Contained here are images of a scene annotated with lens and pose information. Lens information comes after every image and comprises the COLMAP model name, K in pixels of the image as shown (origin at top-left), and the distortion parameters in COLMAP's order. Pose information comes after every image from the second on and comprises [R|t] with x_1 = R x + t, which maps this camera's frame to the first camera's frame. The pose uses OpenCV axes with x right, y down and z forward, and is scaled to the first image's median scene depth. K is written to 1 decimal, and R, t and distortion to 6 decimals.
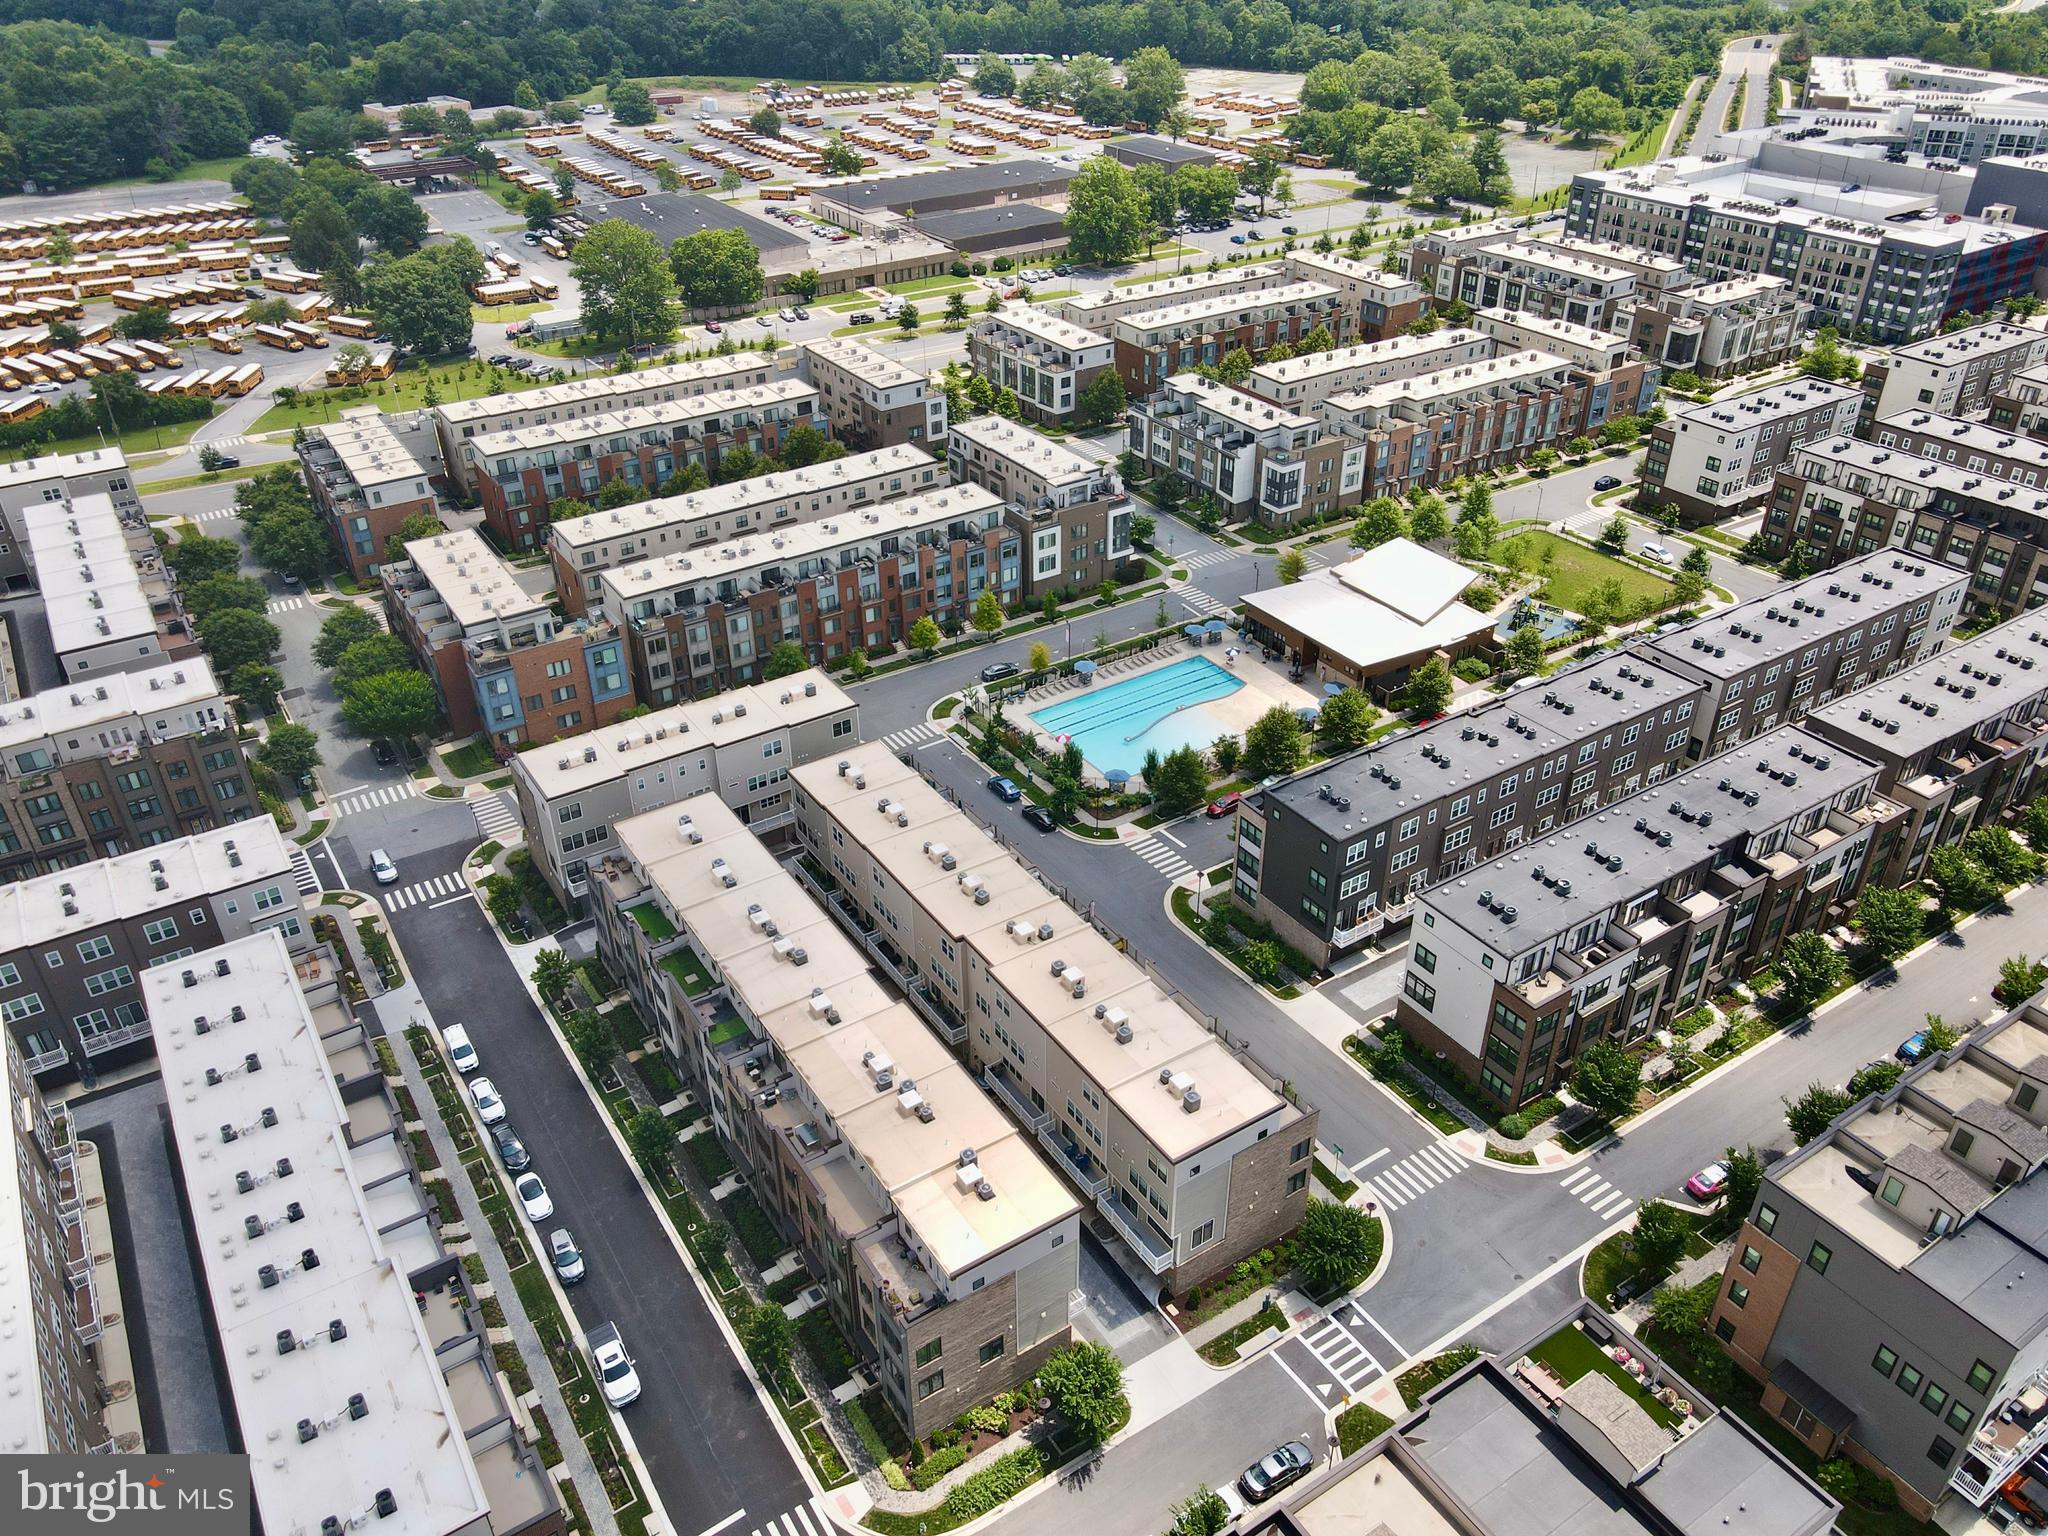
lens RADIAL K [[1486.9, 0, 1021.7], [0, 1486.9, 773.0], [0, 0, 1]] dist [0.026338, -0.006612]
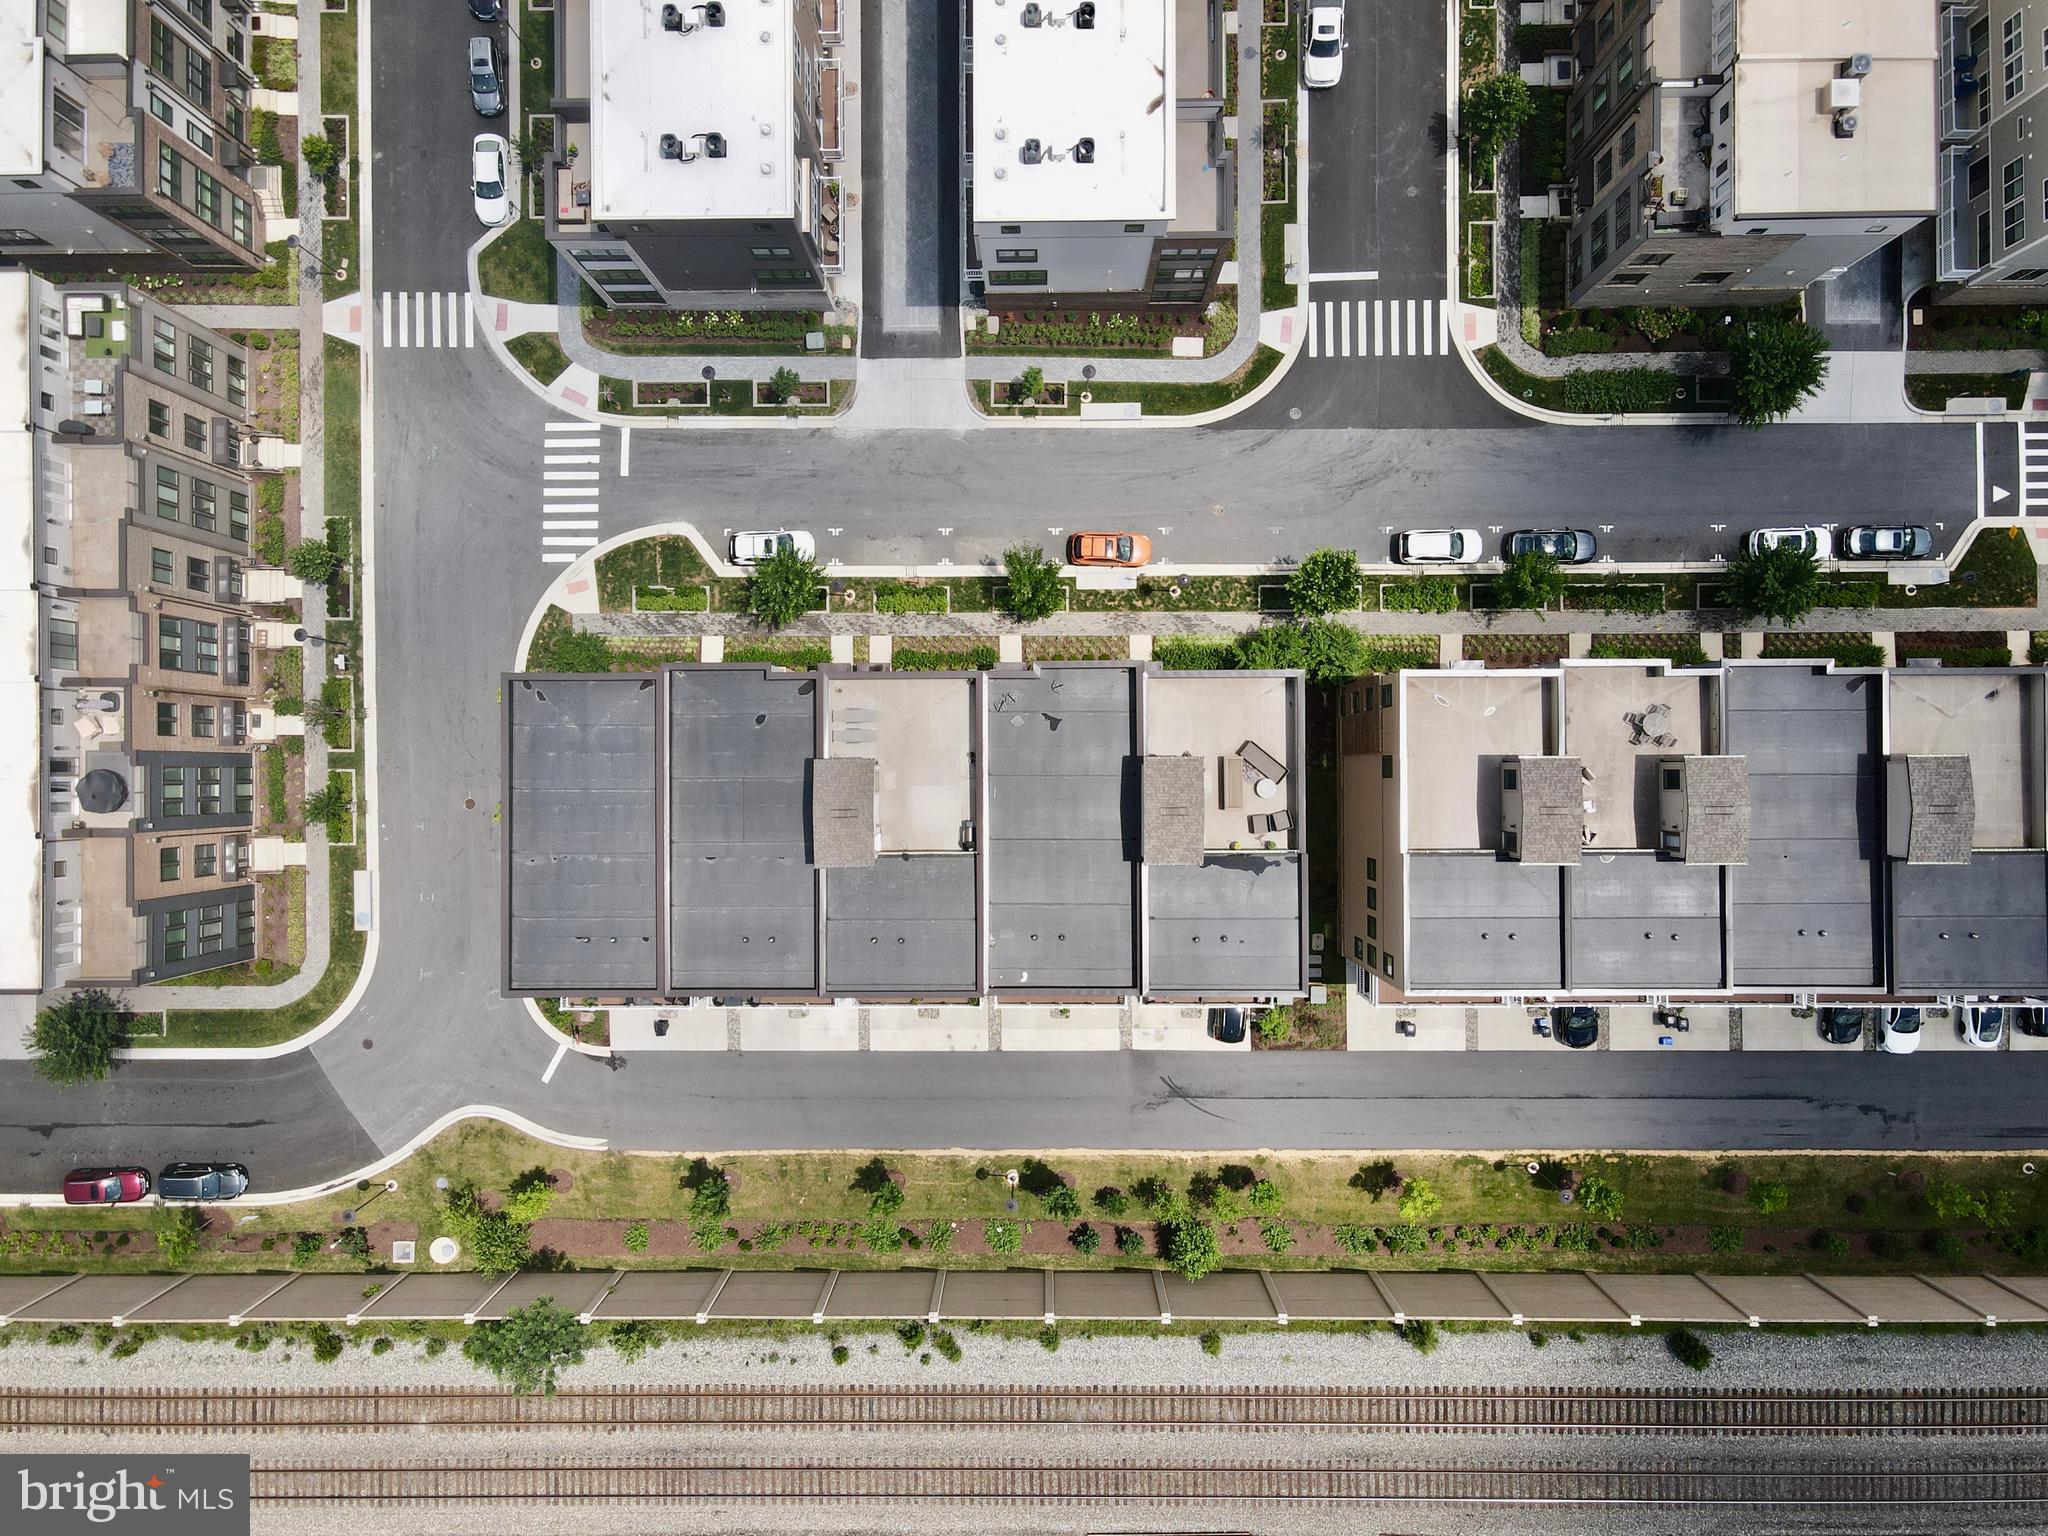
lens RADIAL K [[1486.9, 0, 1022.3], [0, 1486.9, 766.1], [0, 0, 1]] dist [0.026338, -0.006612]
pose [[0.844299, 0.535872, 0.000290, -0.198872], [-0.285196, 0.448886, 0.846856, -0.100565], [0.453676, -0.715082, 0.531823, 0.160978]]
